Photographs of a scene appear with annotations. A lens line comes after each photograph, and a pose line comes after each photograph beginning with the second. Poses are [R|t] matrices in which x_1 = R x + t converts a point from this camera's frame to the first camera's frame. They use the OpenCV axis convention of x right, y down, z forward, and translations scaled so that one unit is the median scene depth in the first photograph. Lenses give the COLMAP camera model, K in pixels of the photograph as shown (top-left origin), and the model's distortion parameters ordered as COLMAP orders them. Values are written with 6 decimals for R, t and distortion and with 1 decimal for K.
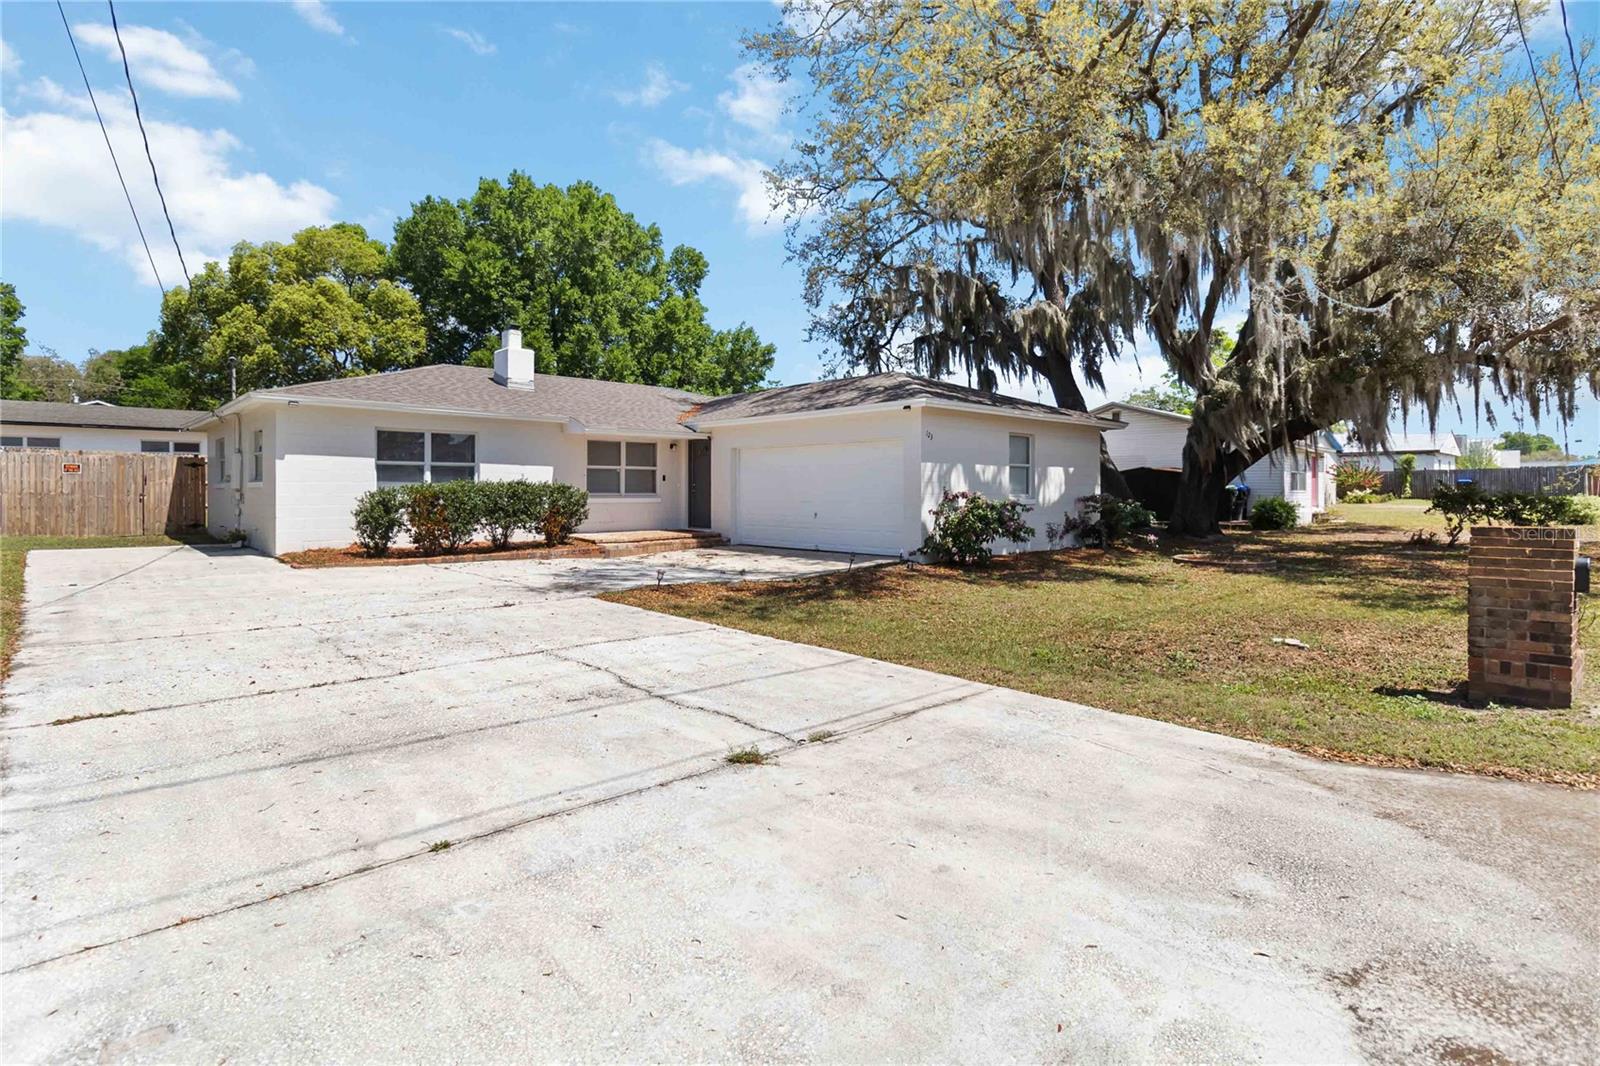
lens RADIAL K [[776.8, 0, 796.8], [0, 776.8, 502.8], [0, 0, 1]] dist [-0.001432, -0.000107]
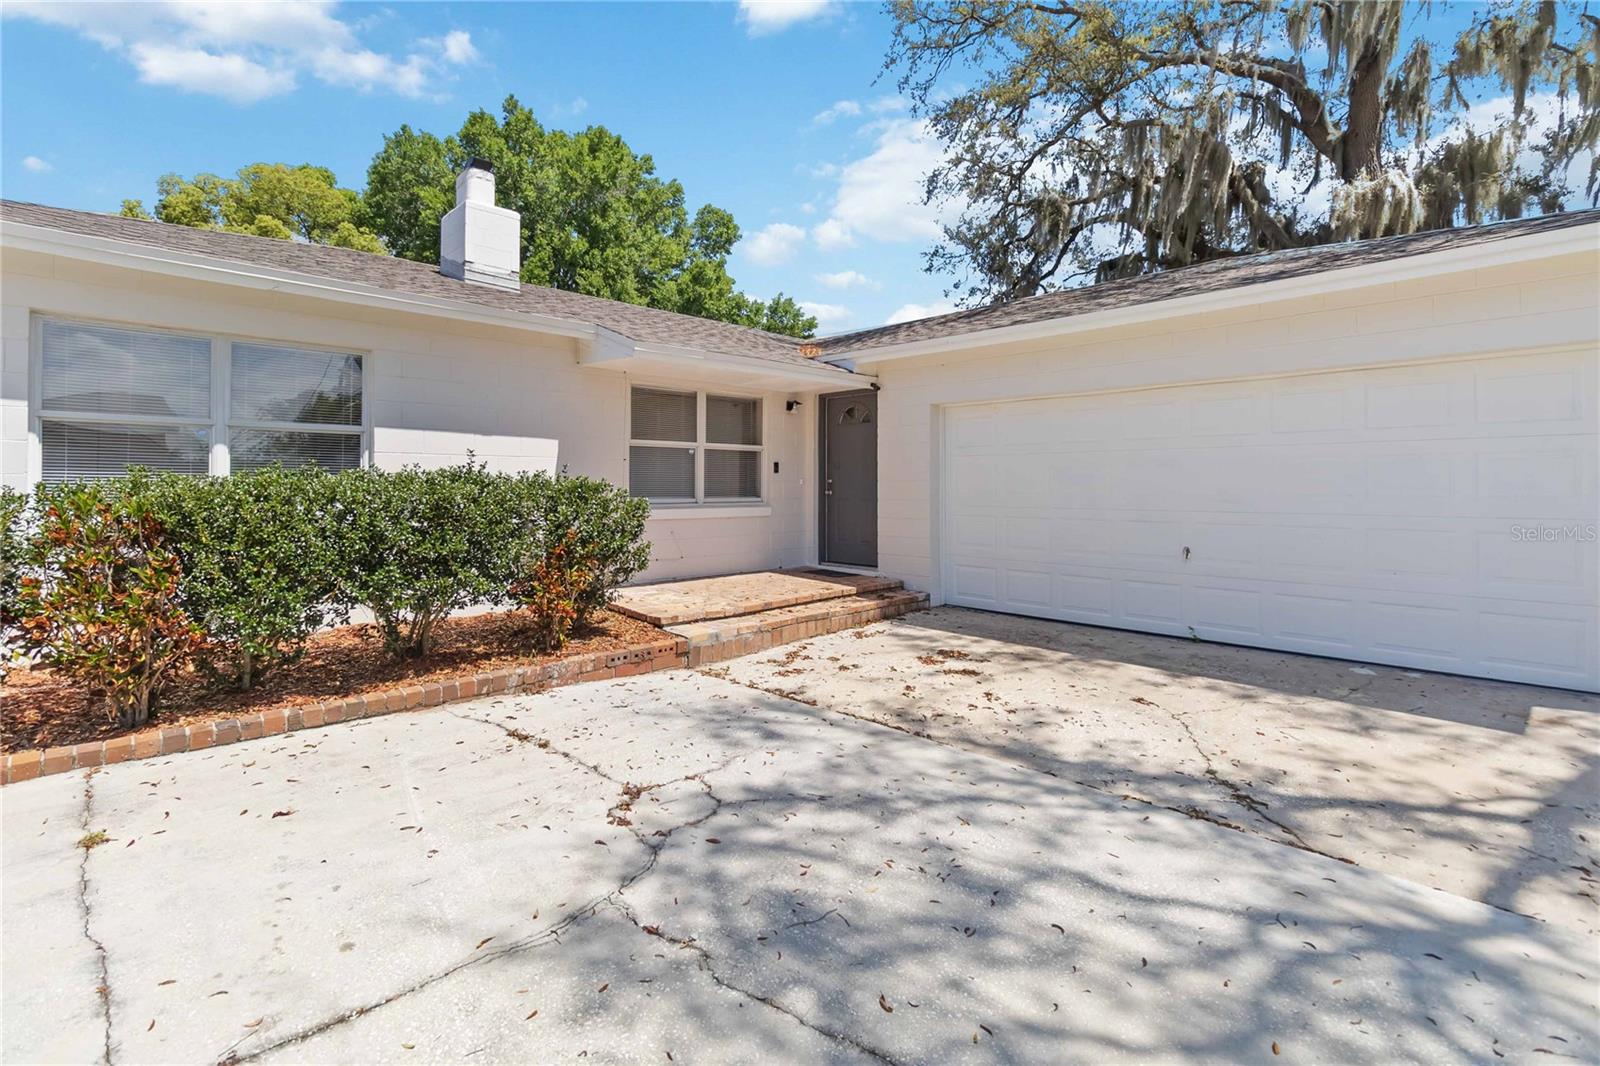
lens RADIAL K [[748.0, 0, 797.9], [0, 748.0, 491.6], [0, 0, 1]] dist [0.002393, 0.000109]
pose [[0.999957, 0.002824, 0.008844, -0.166765], [-0.002757, 0.999967, -0.007582, -0.013013], [-0.008865, 0.007558, 0.999932, 0.530422]]
